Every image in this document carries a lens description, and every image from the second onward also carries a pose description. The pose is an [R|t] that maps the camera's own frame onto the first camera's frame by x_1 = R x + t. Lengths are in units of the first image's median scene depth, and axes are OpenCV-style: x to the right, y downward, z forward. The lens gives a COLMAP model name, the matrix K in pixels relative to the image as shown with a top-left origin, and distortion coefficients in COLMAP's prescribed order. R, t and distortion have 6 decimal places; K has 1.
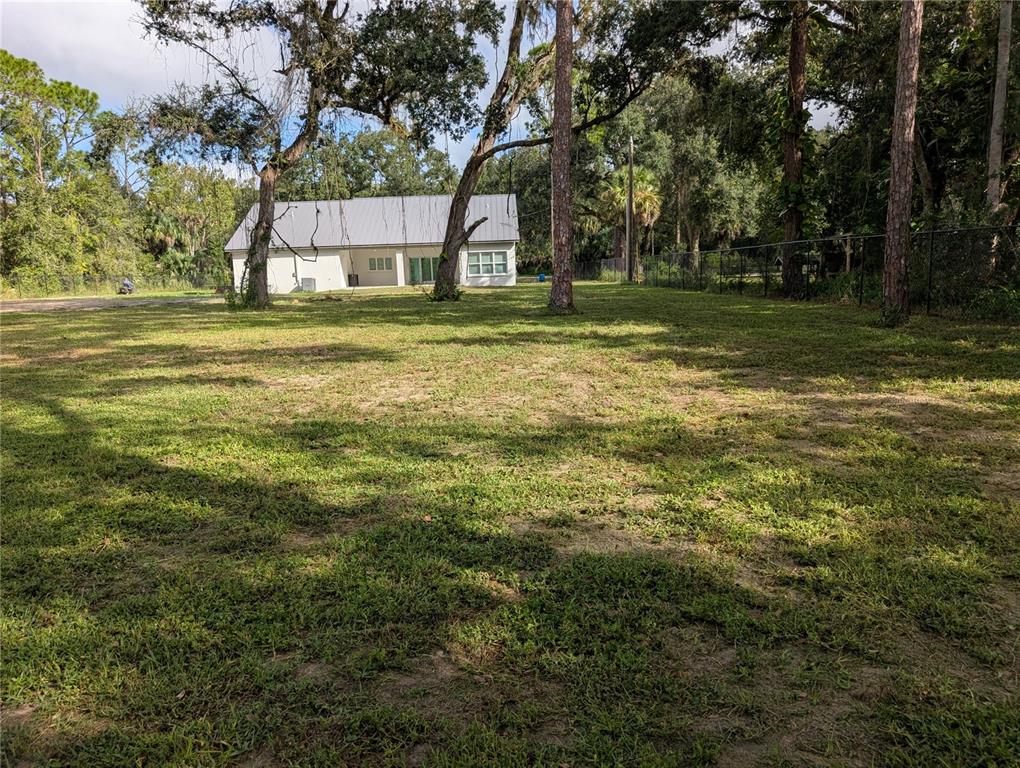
lens RADIAL K [[716.7, 0, 506.3], [0, 716.7, 382.2], [0, 0, 1]] dist [-0.002097, -0.010648]
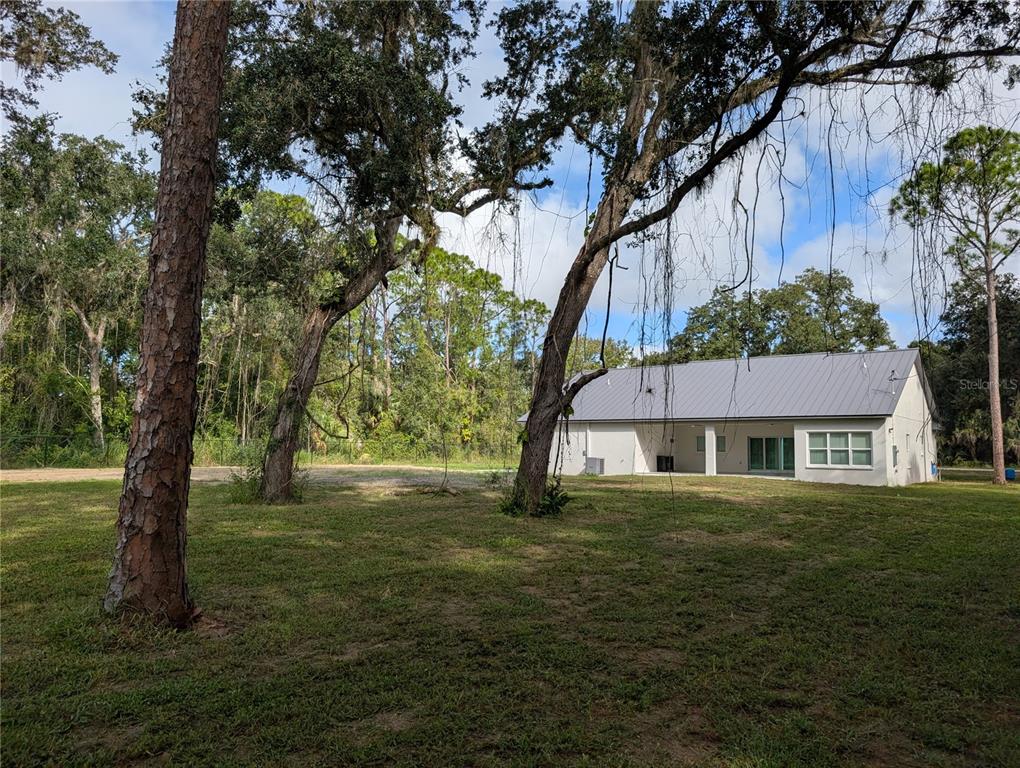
lens RADIAL K [[716.7, 0, 506.3], [0, 716.7, 382.2], [0, 0, 1]] dist [-0.002097, -0.010648]
pose [[0.788888, -0.015813, -0.614333, 0.190848], [-0.131809, 0.972050, -0.194282, -0.080026], [0.600235, 0.234241, 0.764755, 0.417326]]
